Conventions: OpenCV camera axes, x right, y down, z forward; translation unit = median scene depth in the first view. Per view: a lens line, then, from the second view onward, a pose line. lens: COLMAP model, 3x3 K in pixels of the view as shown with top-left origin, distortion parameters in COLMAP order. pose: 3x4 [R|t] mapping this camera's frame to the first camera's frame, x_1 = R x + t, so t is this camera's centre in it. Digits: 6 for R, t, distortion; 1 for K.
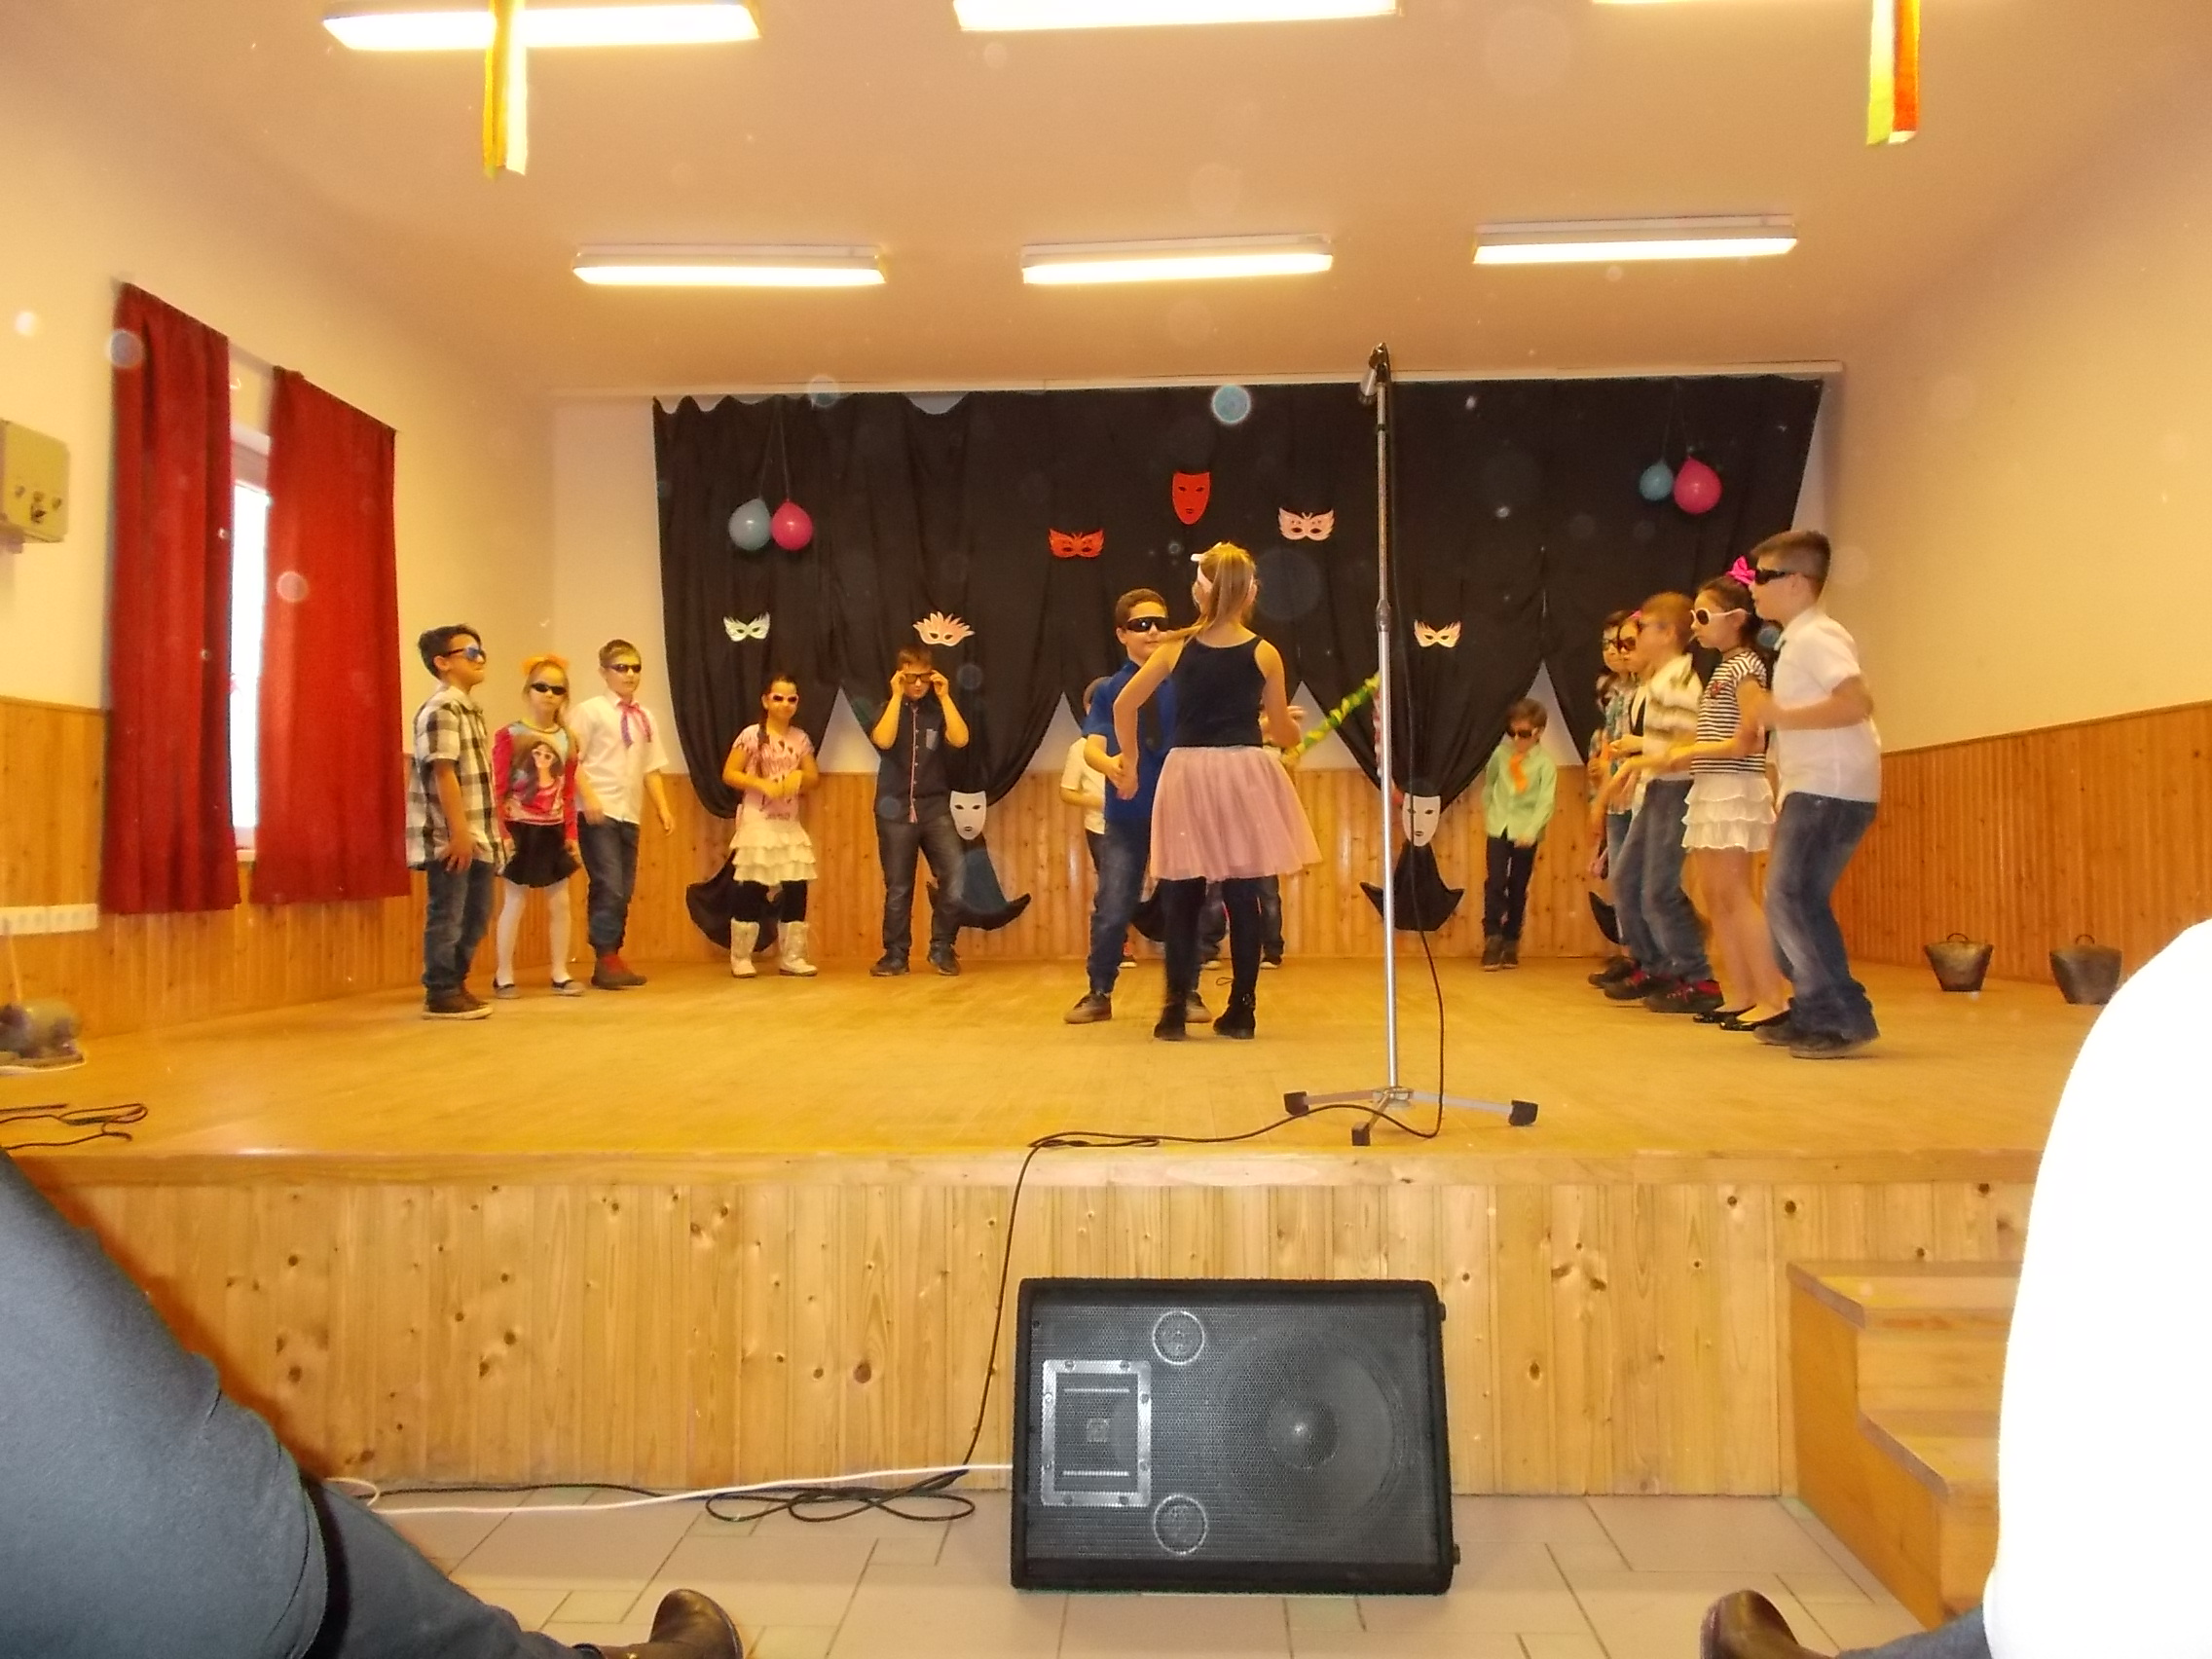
lens RADIAL K [[1653.4, 0, 1106.0], [0, 1653.4, 829.5], [0, 0, 1]] dist [0.001997, -0.010245]
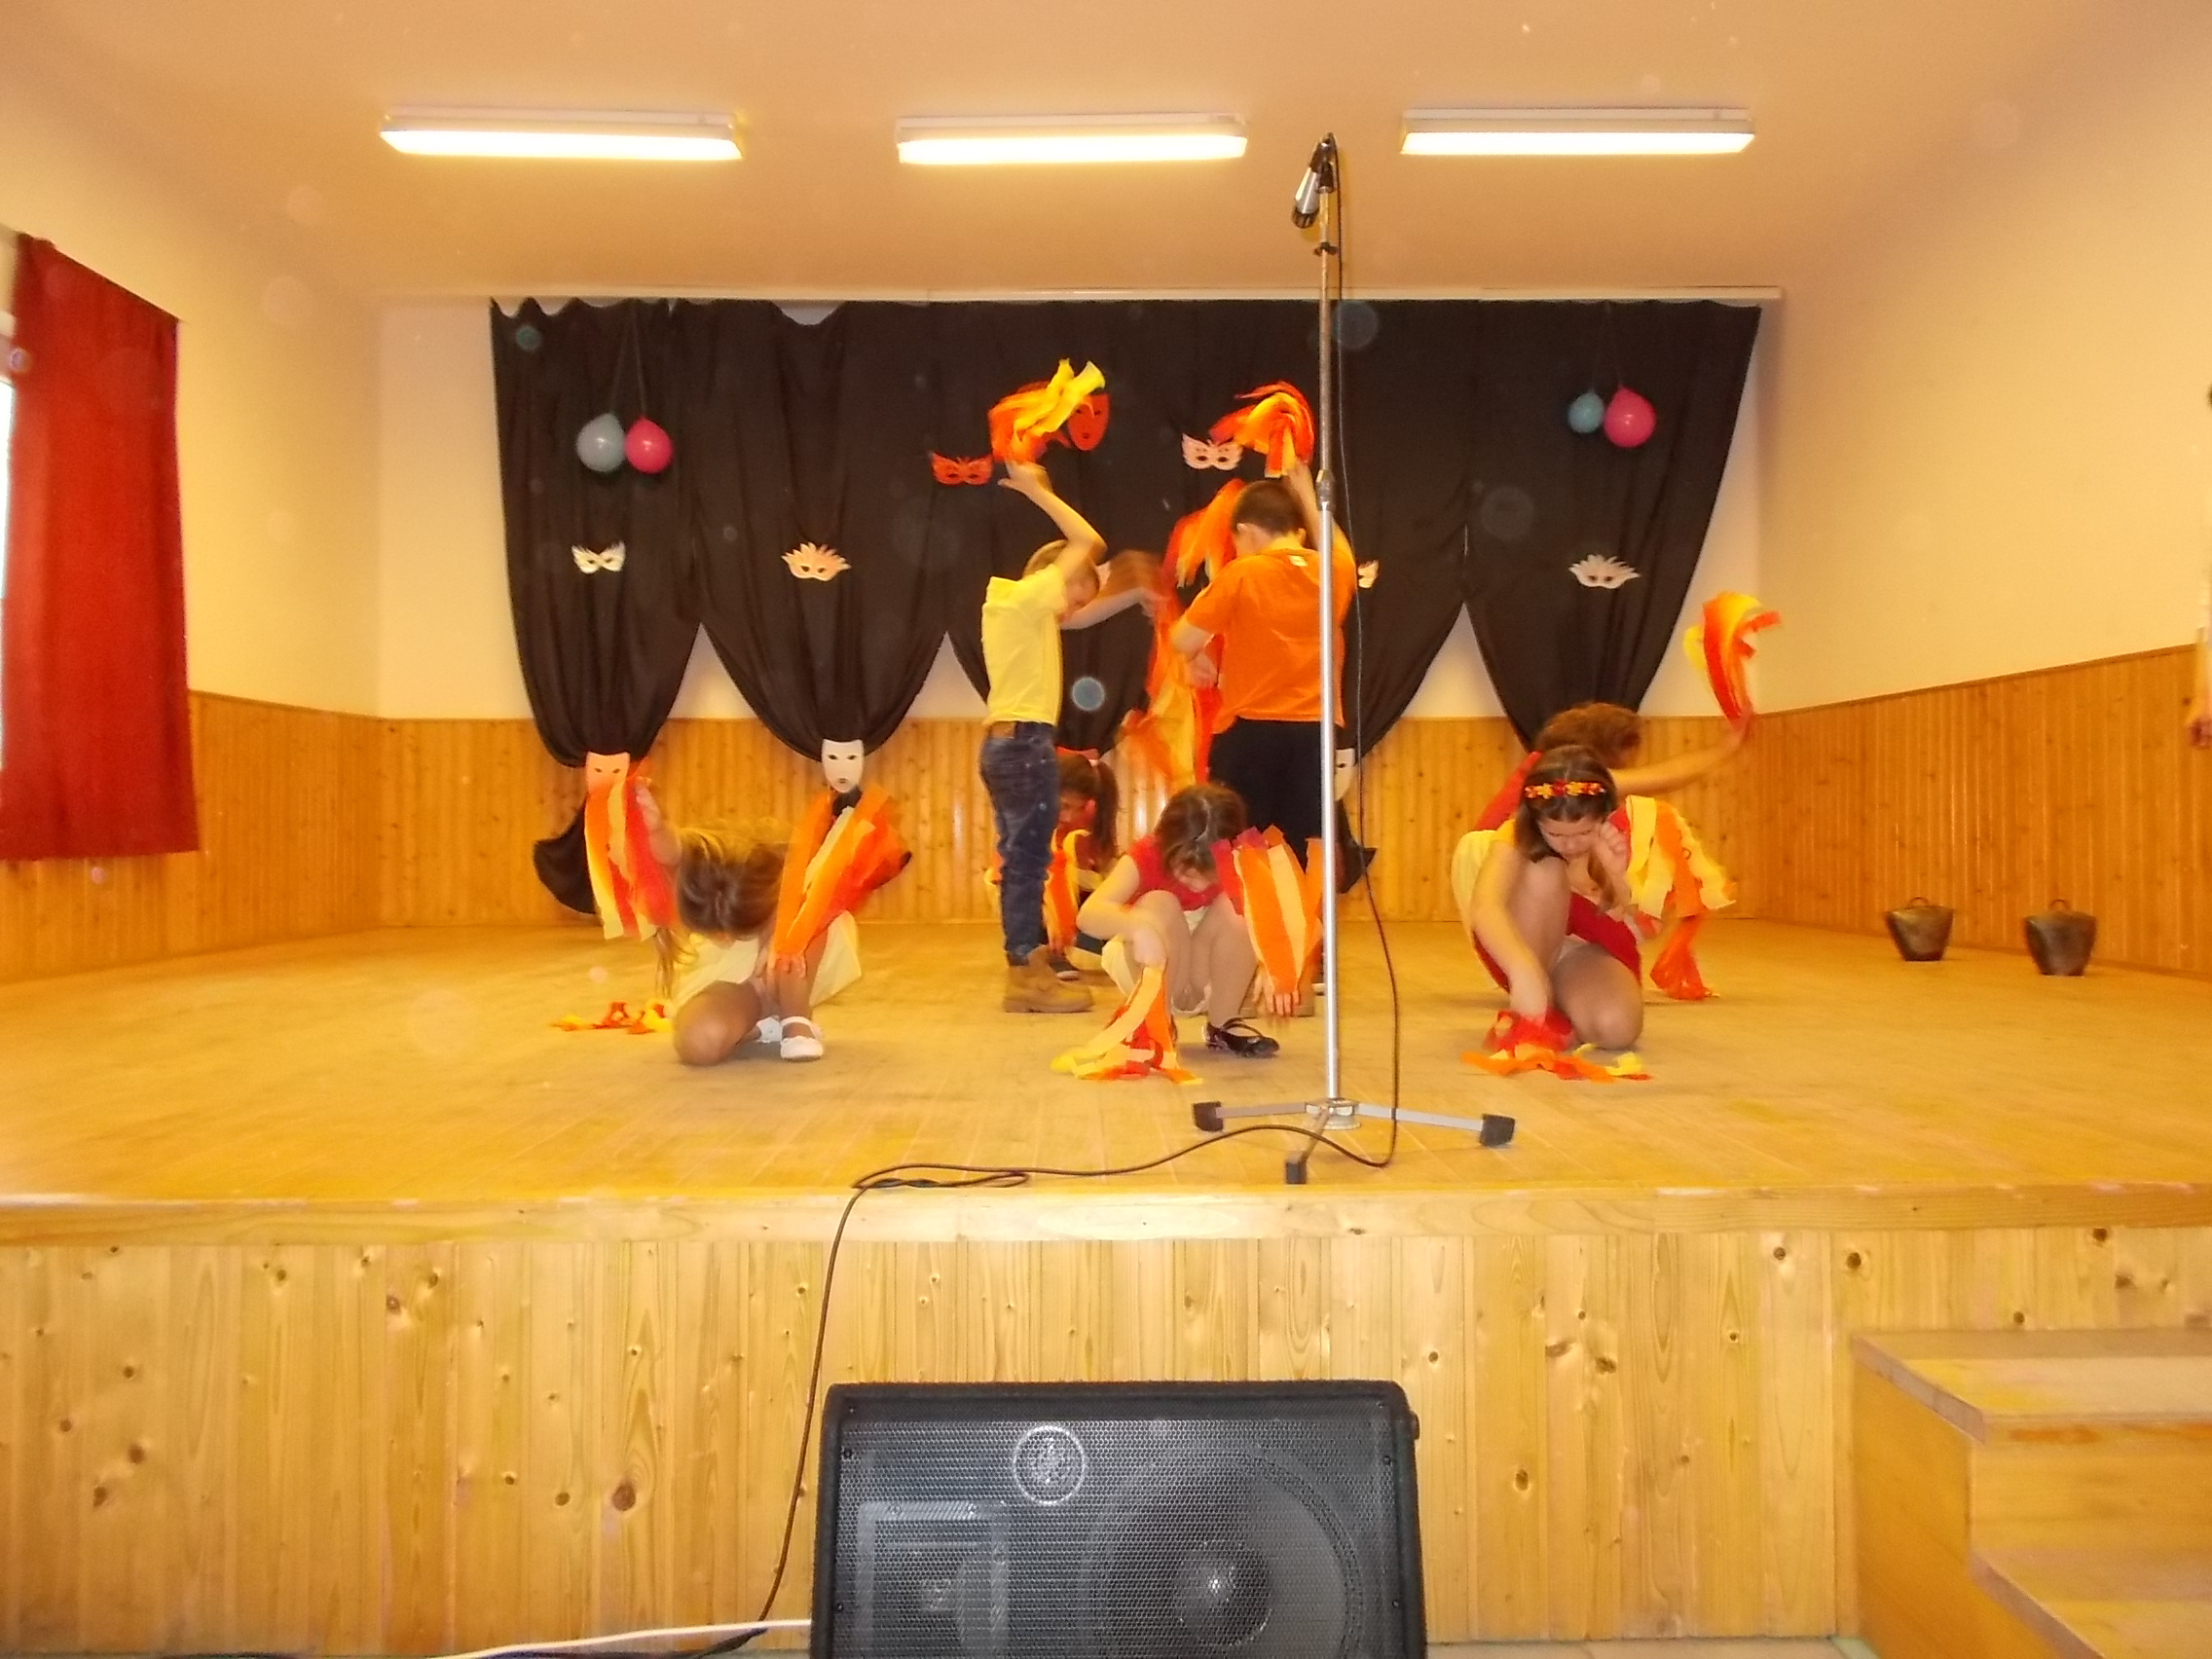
lens RADIAL K [[1653.4, 0, 1106.0], [0, 1653.4, 829.5], [0, 0, 1]] dist [0.001997, -0.010245]
pose [[0.998136, 0.003851, 0.060905, 0.021101], [-0.005332, 0.999693, 0.024186, 0.012355], [-0.060794, -0.024465, 0.997850, 0.255324]]
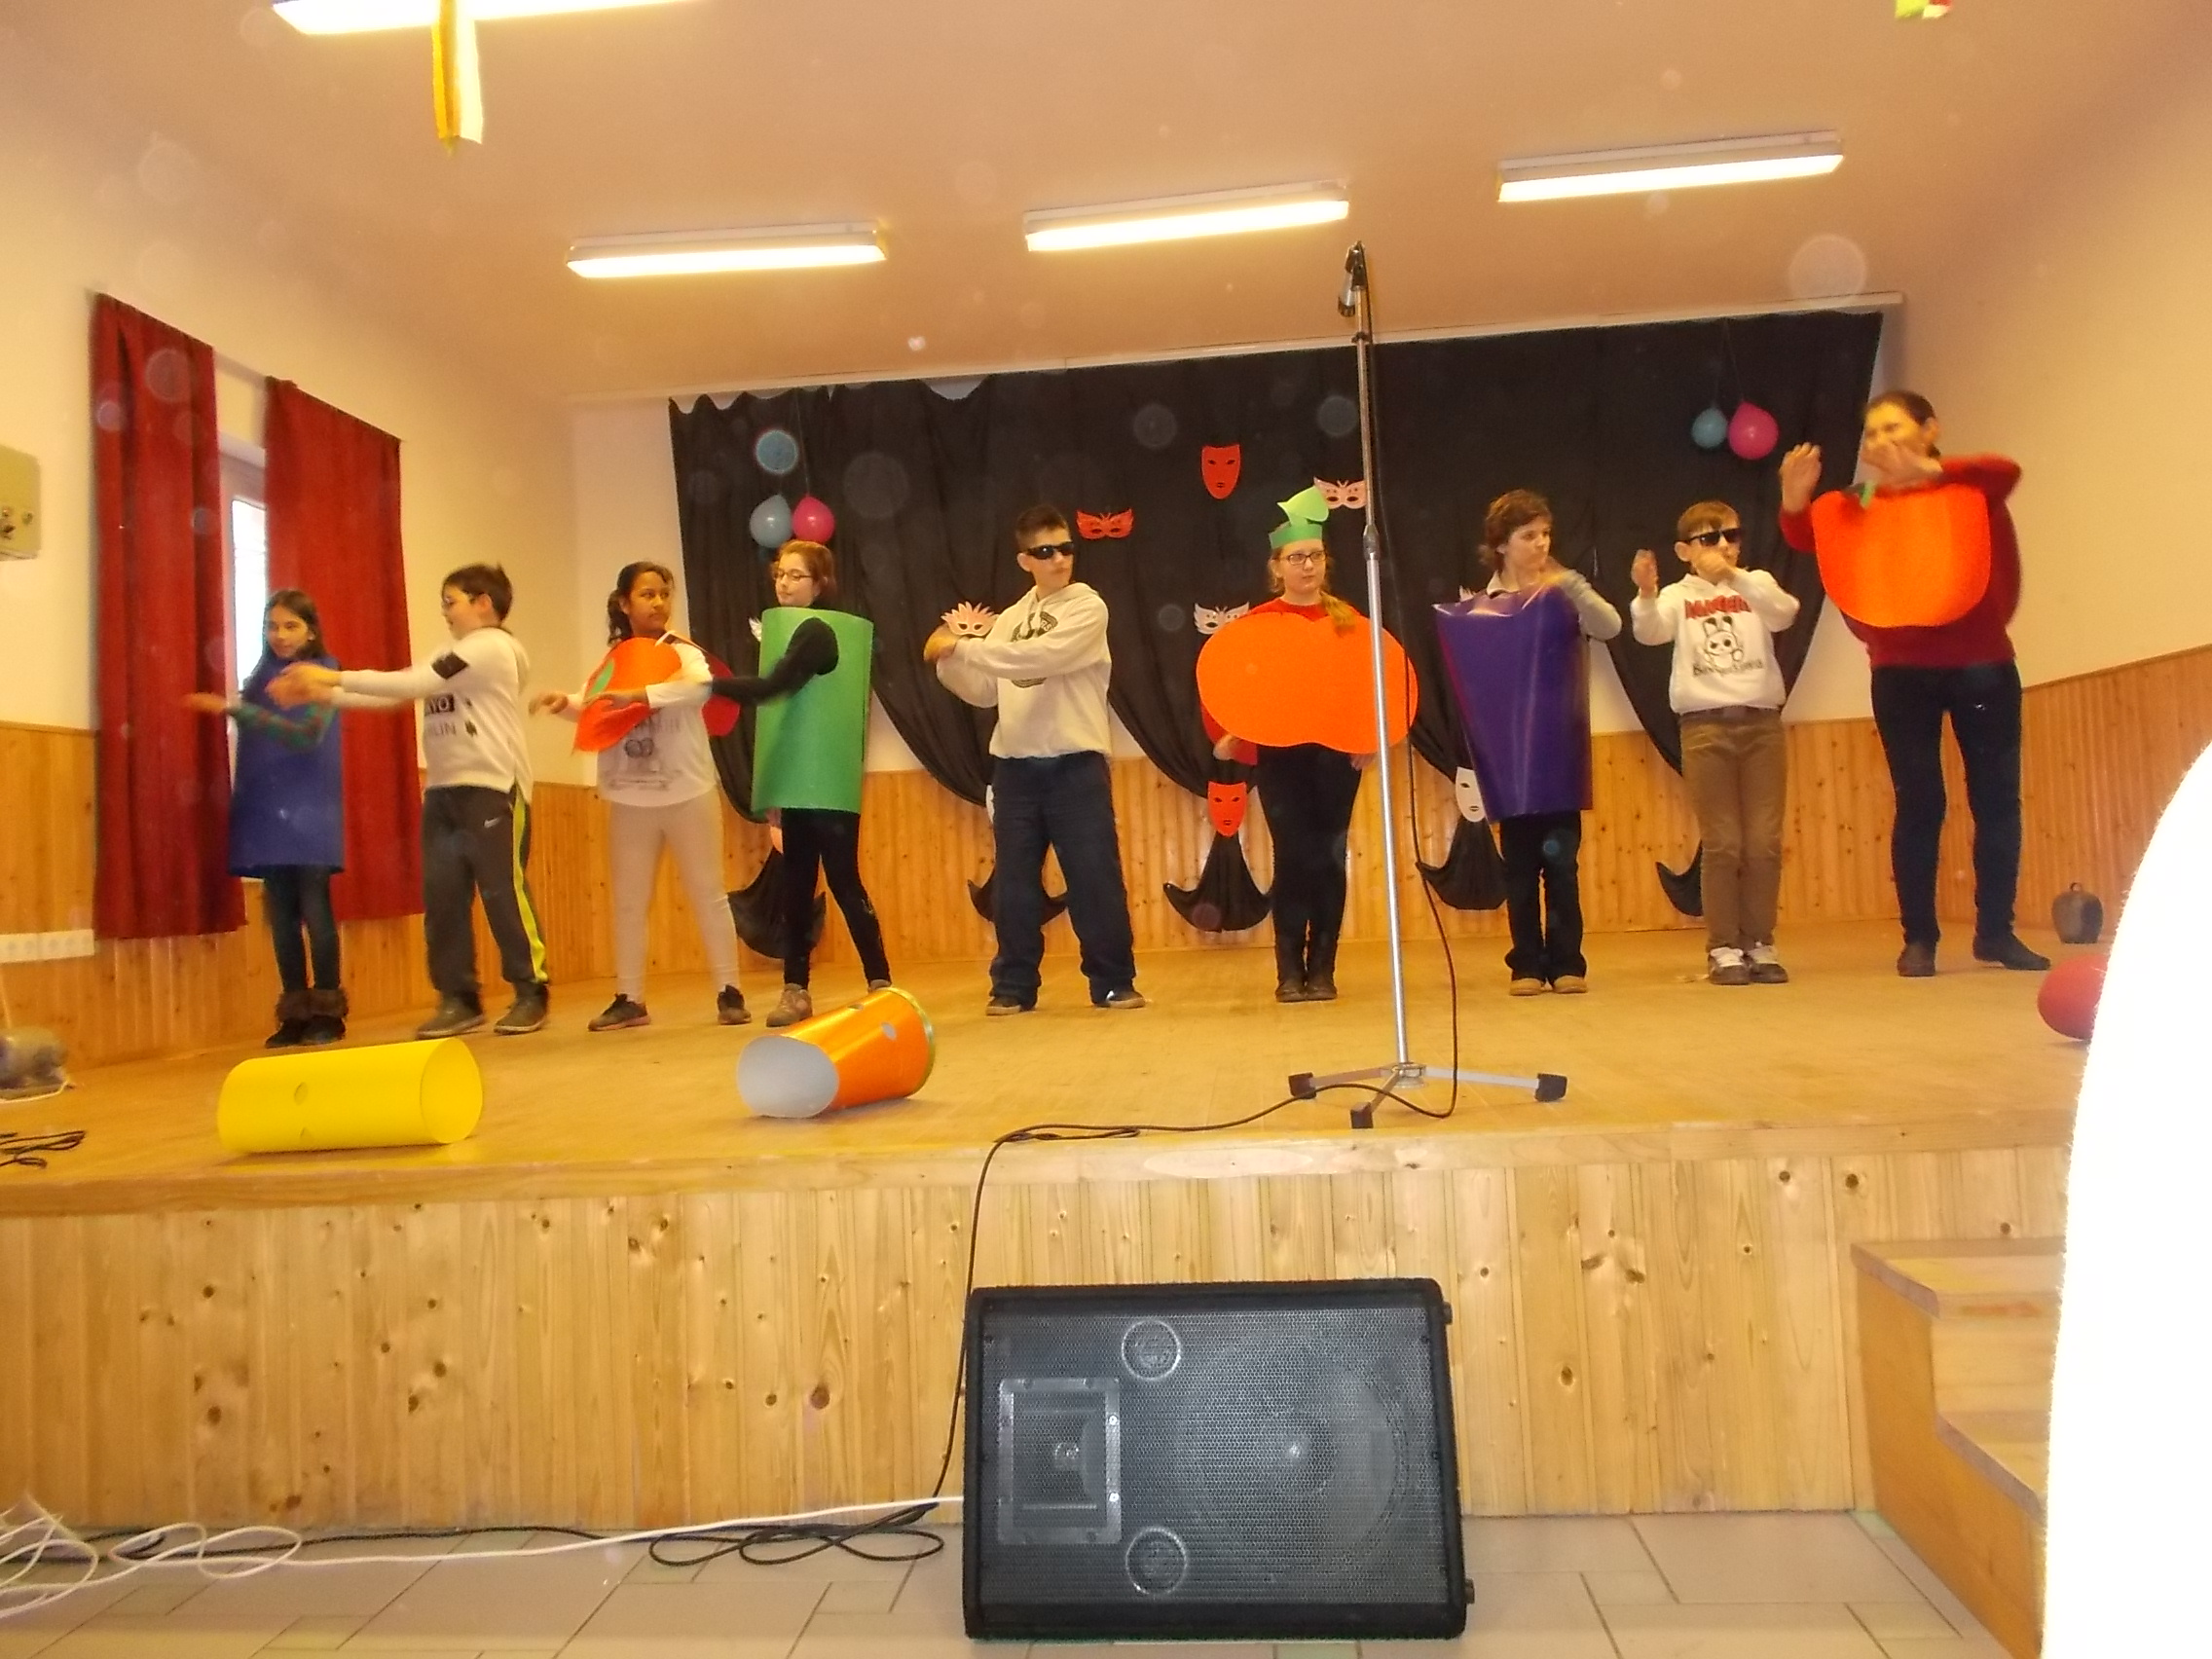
lens RADIAL K [[1657.1, 0, 1106.0], [0, 1657.1, 829.5], [0, 0, 1]] dist [0.000213, -0.006258]
pose [[0.998101, -0.042043, -0.045020, 0.062907], [0.041990, 0.999116, -0.002104, 0.025641], [0.045069, 0.000210, 0.998984, 0.098047]]
